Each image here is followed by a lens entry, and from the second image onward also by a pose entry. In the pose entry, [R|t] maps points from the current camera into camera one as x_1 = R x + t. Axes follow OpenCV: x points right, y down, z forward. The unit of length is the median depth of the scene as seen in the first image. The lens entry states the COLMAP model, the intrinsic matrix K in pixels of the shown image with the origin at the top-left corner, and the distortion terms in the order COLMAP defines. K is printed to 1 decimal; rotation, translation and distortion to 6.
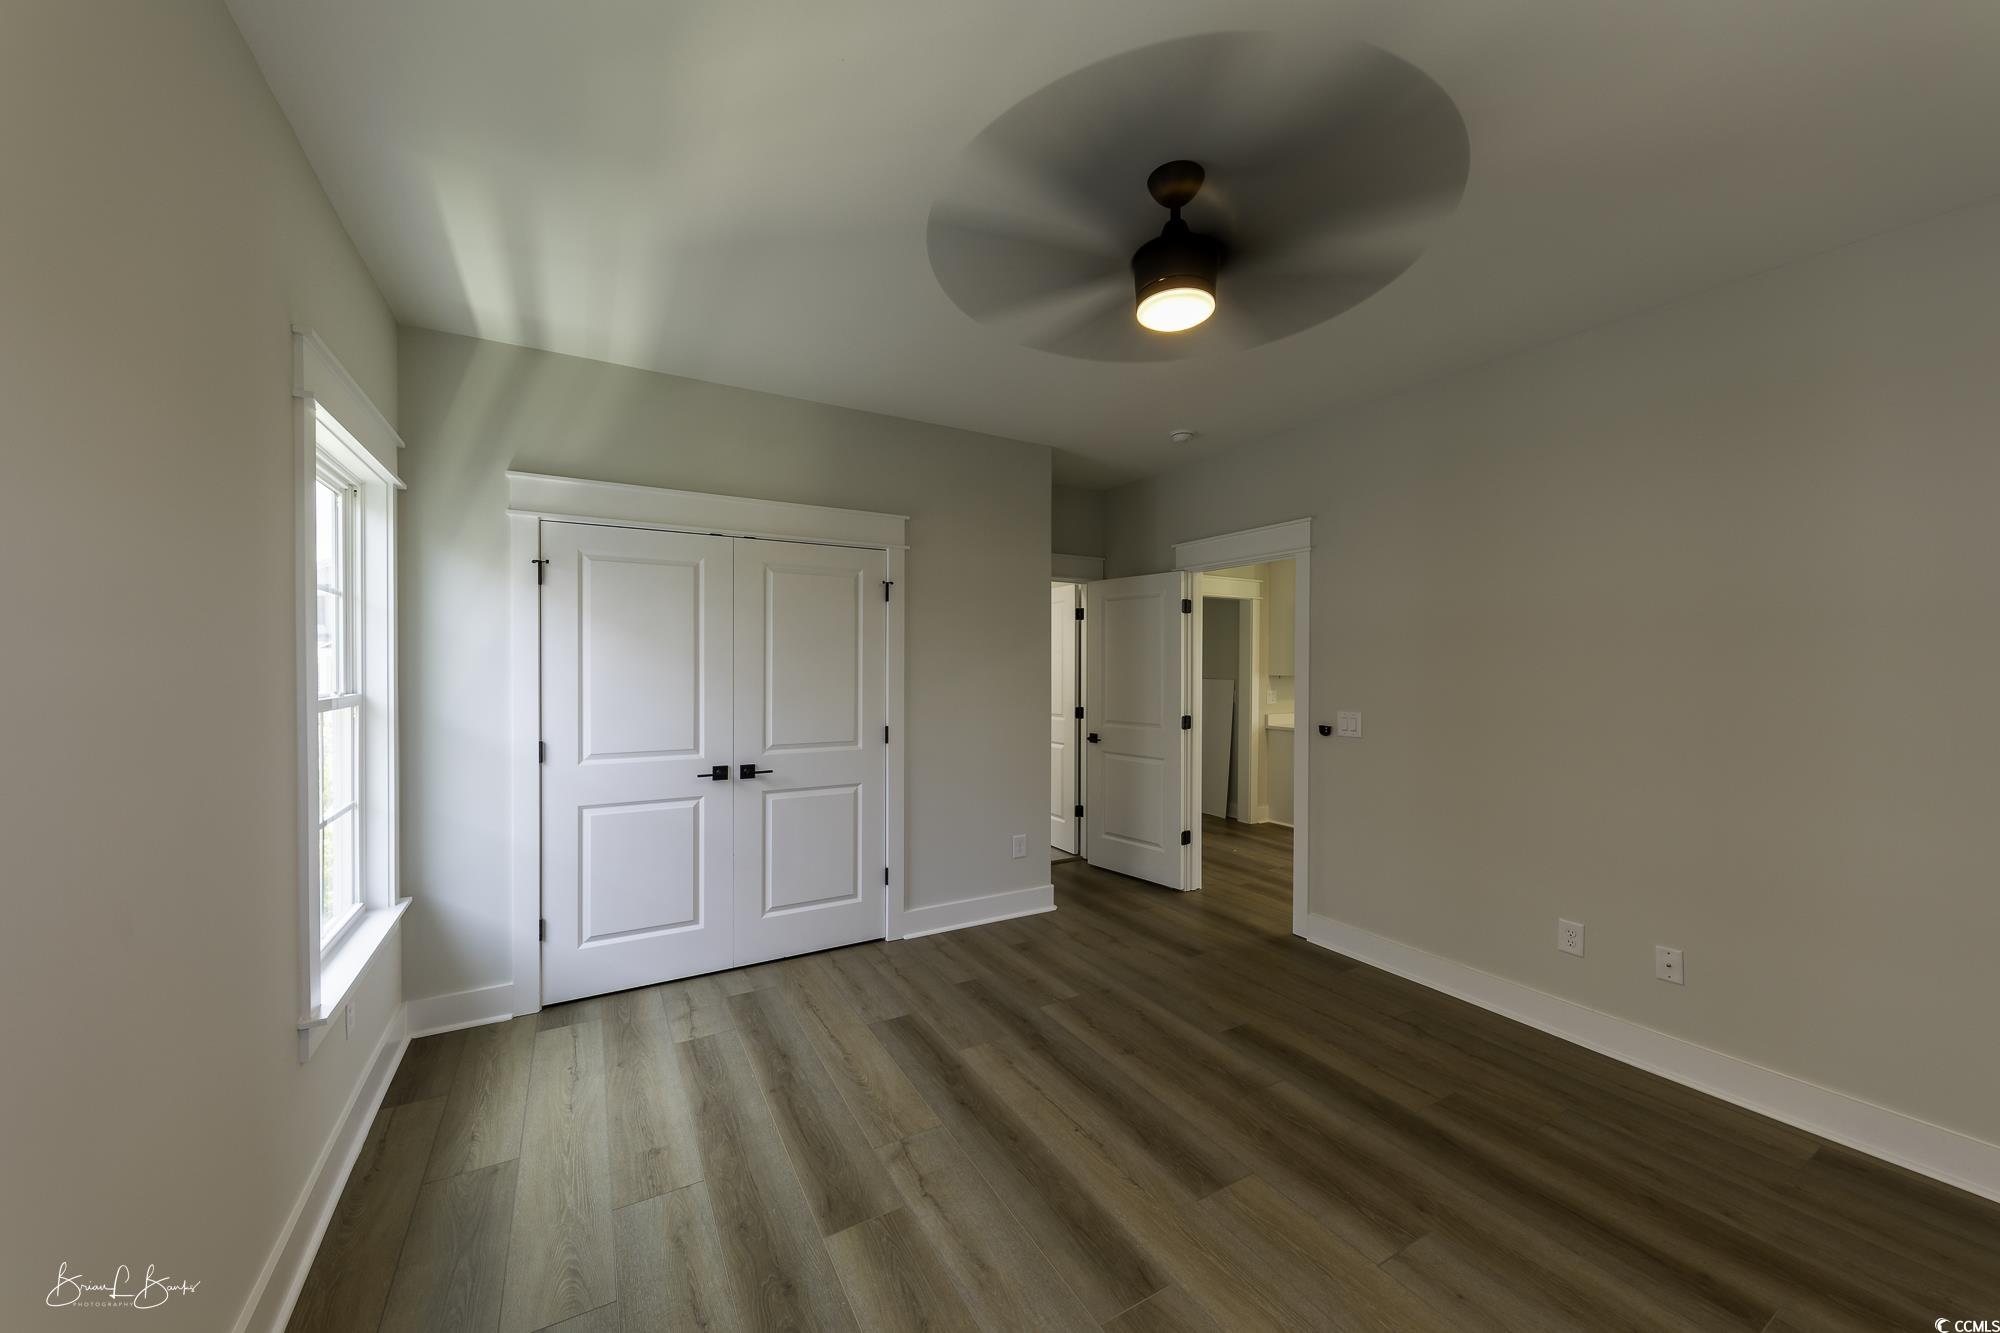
lens RADIAL K [[727.4, 0, 996.5], [0, 727.4, 672.5], [0, 0, 1]] dist [-0.000234, -0.000042]
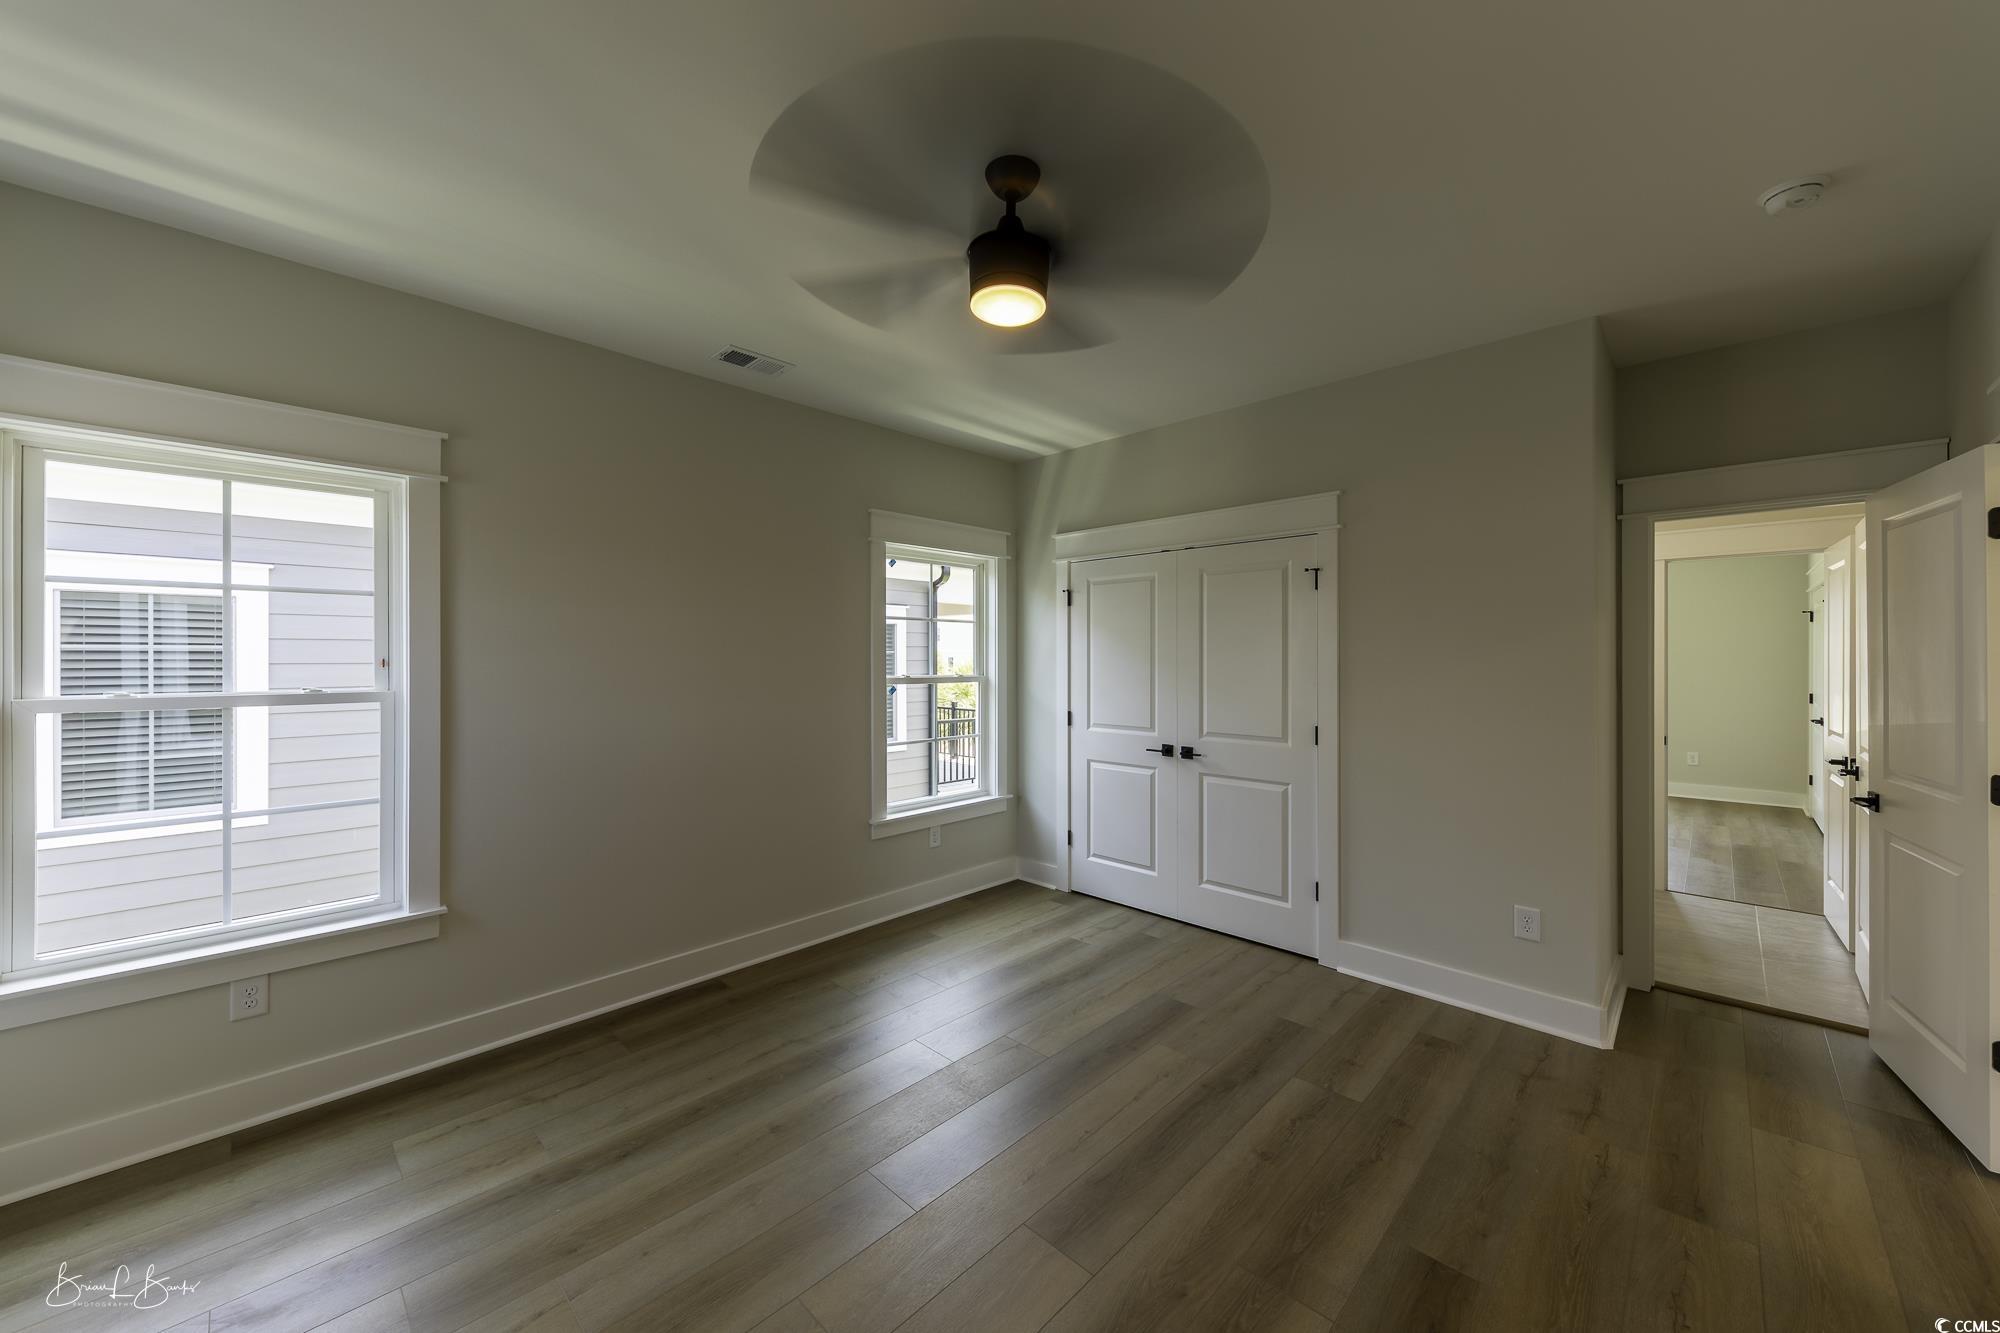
lens RADIAL K [[728.2, 0, 1002.2], [0, 728.2, 659.2], [0, 0, 1]] dist [-0.000806, -0.000148]
pose [[0.268324, -0.001326, -0.963328, 0.711137], [-0.007875, 0.999963, -0.003570, -0.004860], [0.963297, 0.008544, 0.268303, 0.427444]]
